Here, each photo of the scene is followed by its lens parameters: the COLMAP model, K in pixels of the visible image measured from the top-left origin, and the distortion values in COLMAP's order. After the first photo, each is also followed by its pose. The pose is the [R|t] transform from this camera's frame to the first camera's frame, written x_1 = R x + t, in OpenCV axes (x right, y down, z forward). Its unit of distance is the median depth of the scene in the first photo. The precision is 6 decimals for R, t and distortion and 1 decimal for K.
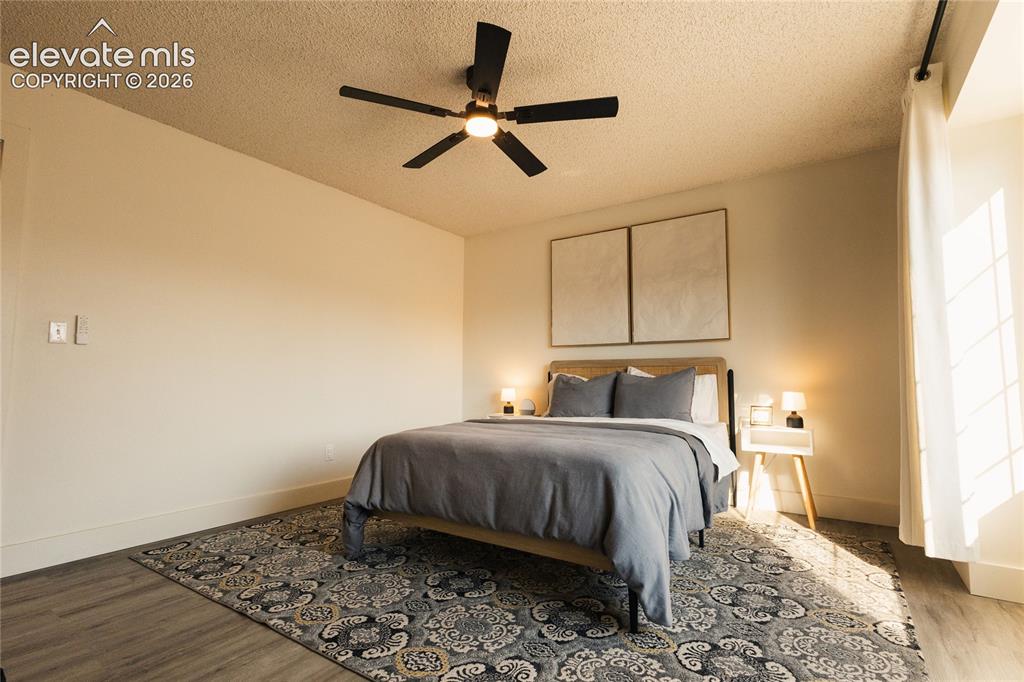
lens RADIAL K [[474.1, 0, 505.9], [0, 474.1, 344.7], [0, 0, 1]] dist [-0.005151, -0.001972]
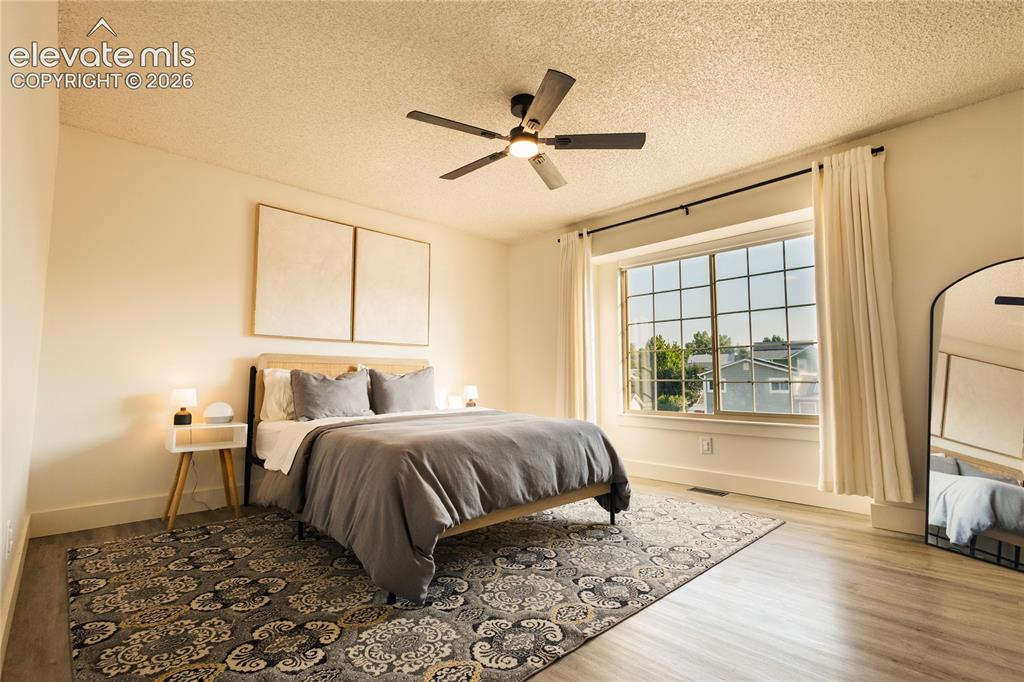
lens RADIAL K [[474.1, 0, 511.0], [0, 474.1, 366.7], [0, 0, 1]] dist [-0.005151, -0.001972]
pose [[0.236275, 0.023154, 0.971410, -0.680066], [-0.074518, 0.997204, -0.005644, 0.033289], [-0.968825, -0.071054, 0.237340, 0.448452]]
